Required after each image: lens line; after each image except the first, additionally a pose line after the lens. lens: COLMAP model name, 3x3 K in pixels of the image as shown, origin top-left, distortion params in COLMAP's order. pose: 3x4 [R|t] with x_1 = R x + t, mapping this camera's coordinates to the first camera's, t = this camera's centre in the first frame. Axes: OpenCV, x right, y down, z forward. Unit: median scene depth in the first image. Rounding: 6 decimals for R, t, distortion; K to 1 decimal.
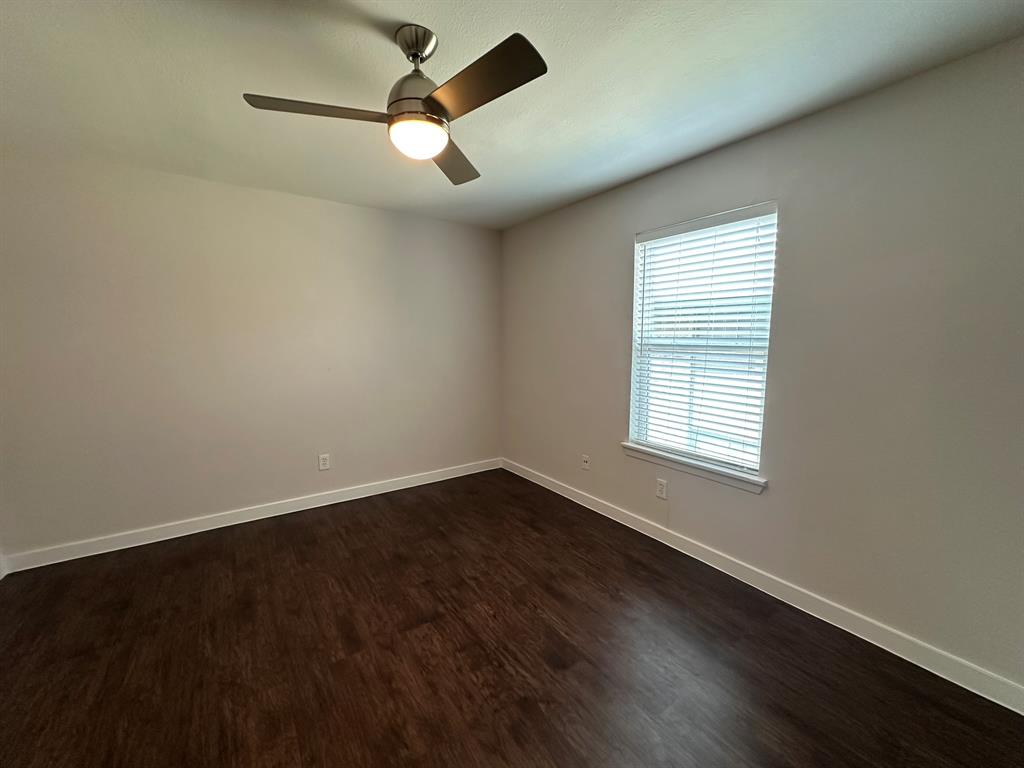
lens RADIAL K [[407.5, 0, 512.1], [0, 407.5, 381.9], [0, 0, 1]] dist [-0.003565, 0.000840]
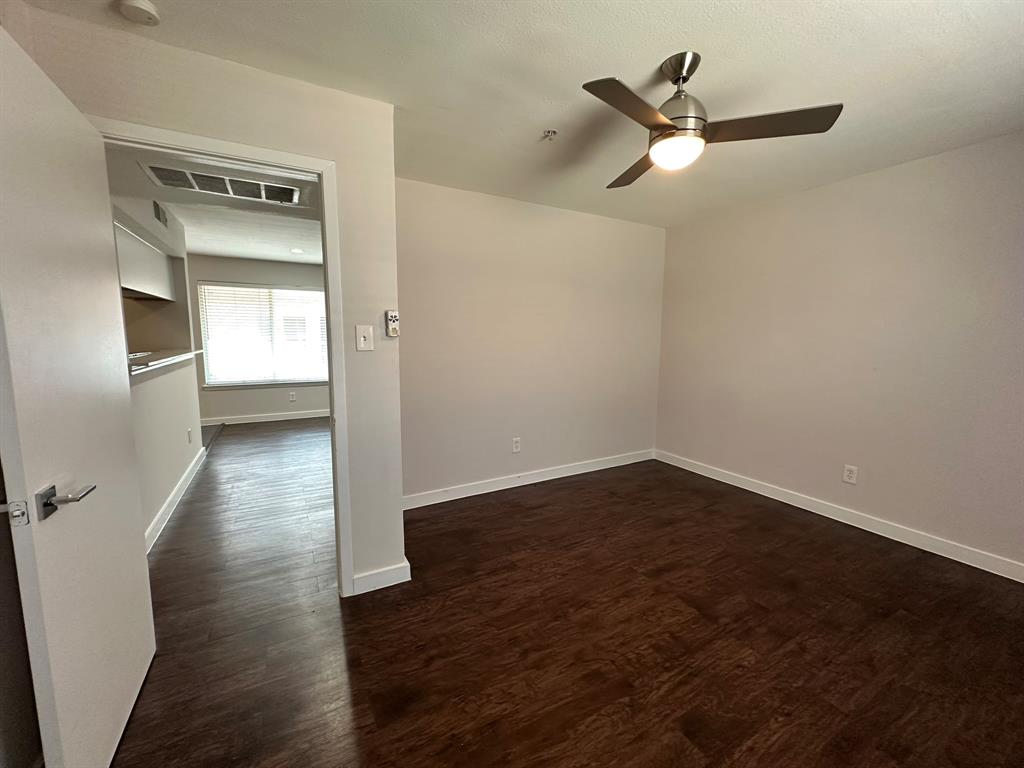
lens RADIAL K [[407.5, 0, 510.6], [0, 407.5, 383.2], [0, 0, 1]] dist [-0.003565, 0.000840]
pose [[-0.097158, 0.118653, -0.988171, 0.757660], [-0.116126, 0.984735, 0.129658, -0.042339], [0.988471, 0.127350, -0.081896, 0.543526]]
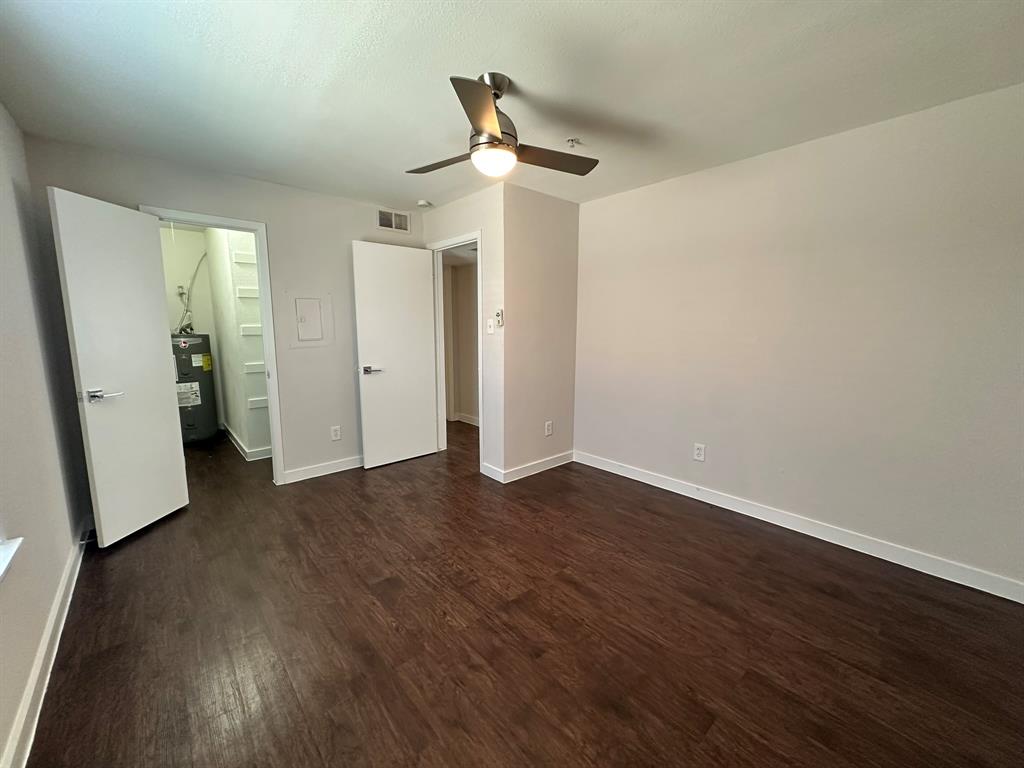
lens RADIAL K [[407.5, 0, 509.6], [0, 407.5, 380.5], [0, 0, 1]] dist [-0.003565, 0.000840]
pose [[-0.993289, 0.014329, -0.114767, -0.093389], [-0.014646, 0.968725, 0.247703, -0.187174], [0.114727, 0.247722, -0.962014, 1.816726]]
